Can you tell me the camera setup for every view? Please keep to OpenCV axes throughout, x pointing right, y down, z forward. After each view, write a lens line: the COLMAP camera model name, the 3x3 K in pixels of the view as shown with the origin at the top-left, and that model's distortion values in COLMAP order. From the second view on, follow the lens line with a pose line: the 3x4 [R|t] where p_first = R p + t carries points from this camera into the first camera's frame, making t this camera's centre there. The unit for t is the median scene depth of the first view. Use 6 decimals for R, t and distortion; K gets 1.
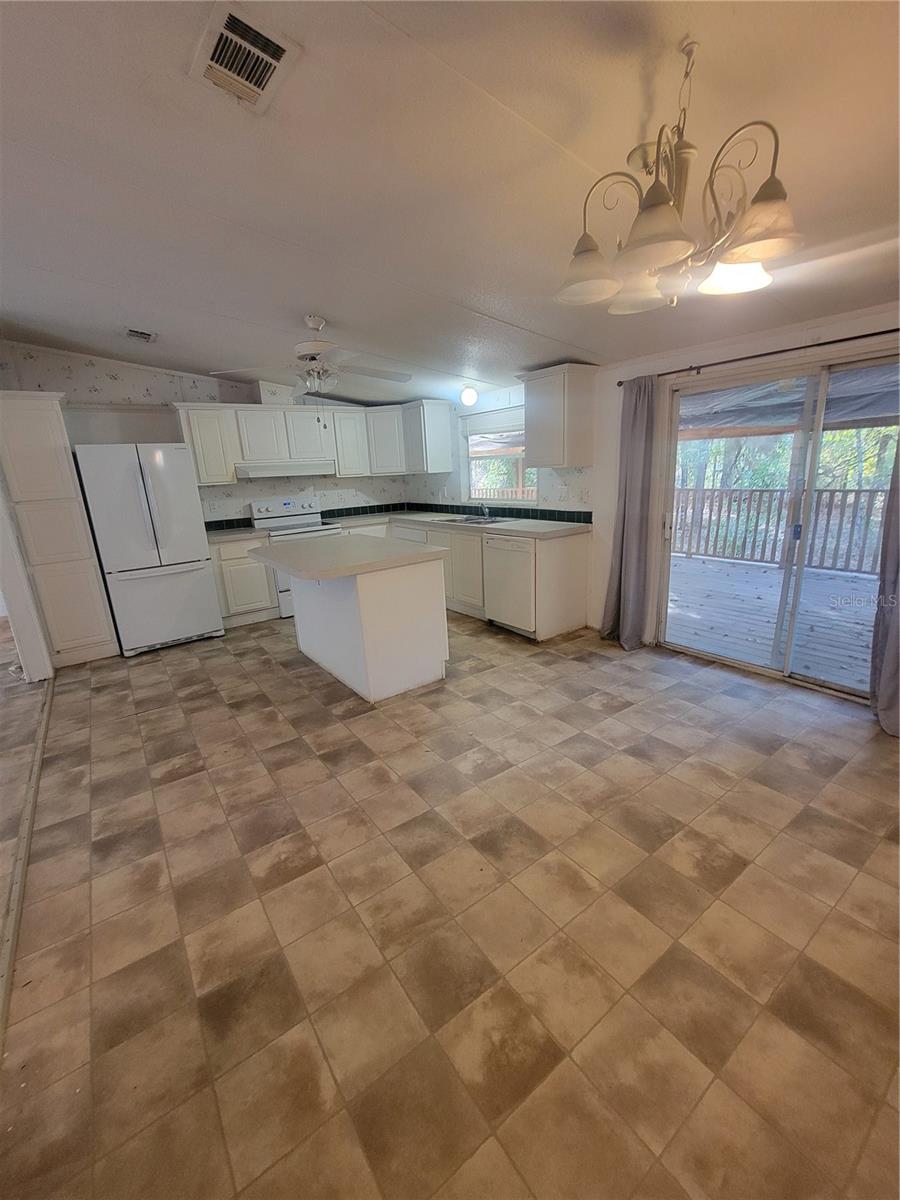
lens RADIAL K [[488.8, 0, 444.5], [0, 488.8, 597.0], [0, 0, 1]] dist [-0.003958, 0.000815]
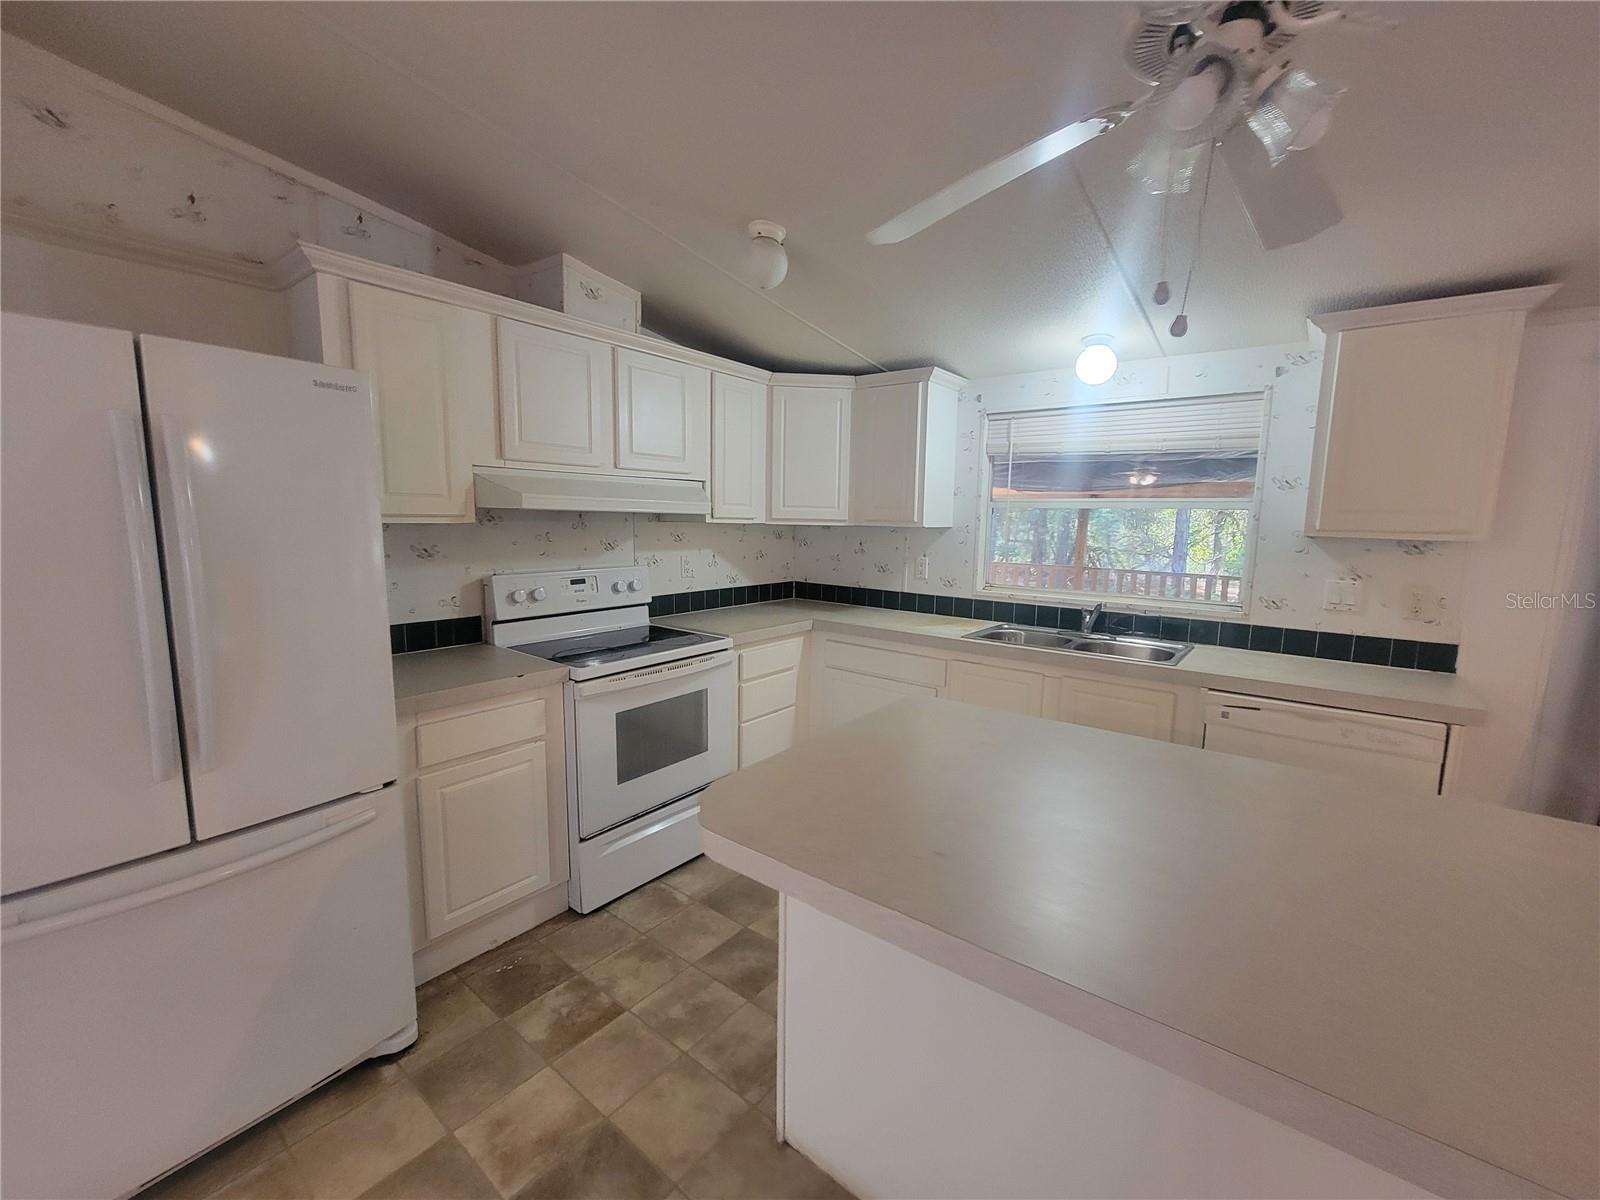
lens RADIAL K [[651.8, 0, 800.7], [0, 651.8, 599.8], [0, 0, 1]] dist [-0.003958, 0.000815]
pose [[0.957129, 0.030842, 0.288016, -0.357845], [0.008516, 0.990890, -0.134408, -0.124874], [-0.289538, 0.131098, 0.948146, 0.548187]]
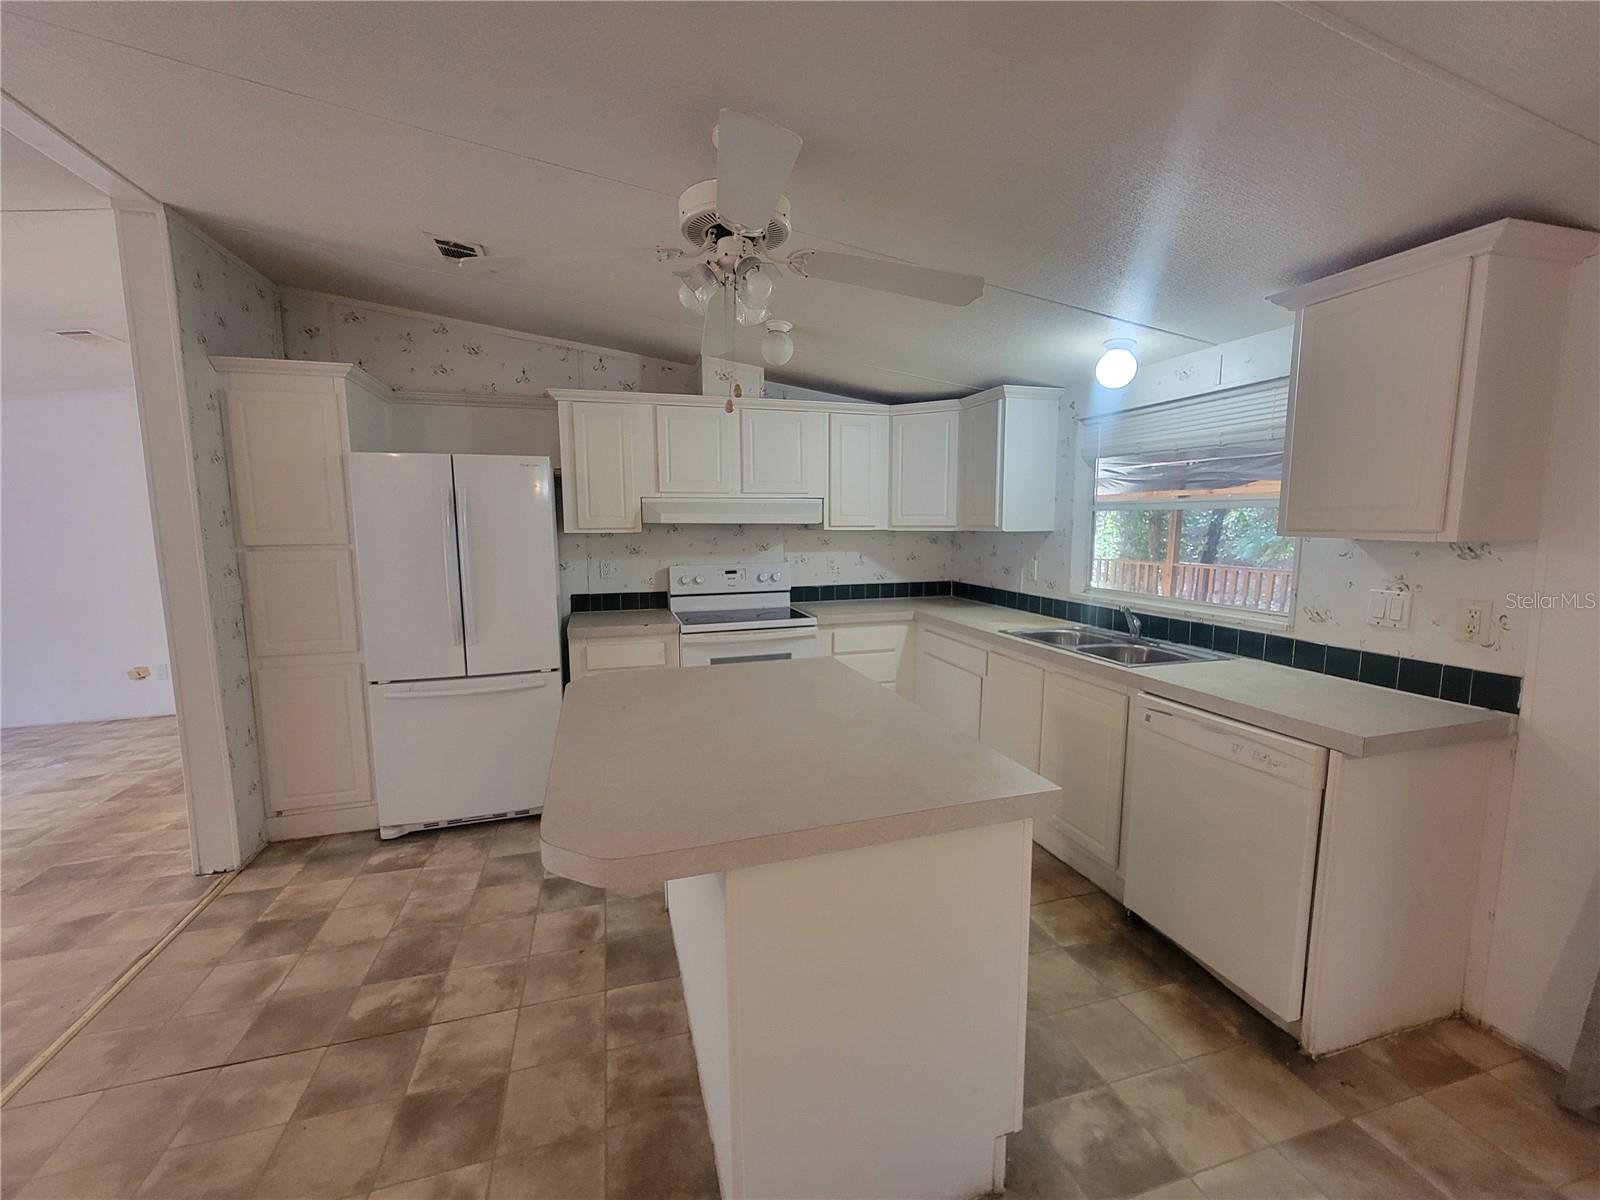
lens RADIAL K [[651.8, 0, 800.7], [0, 651.8, 599.3], [0, 0, 1]] dist [-0.003958, 0.000815]
pose [[0.946238, 0.084049, -0.312360, -0.016826], [-0.123819, 0.986221, -0.109715, -0.104723], [0.298835, 0.142493, 0.943607, 0.389320]]
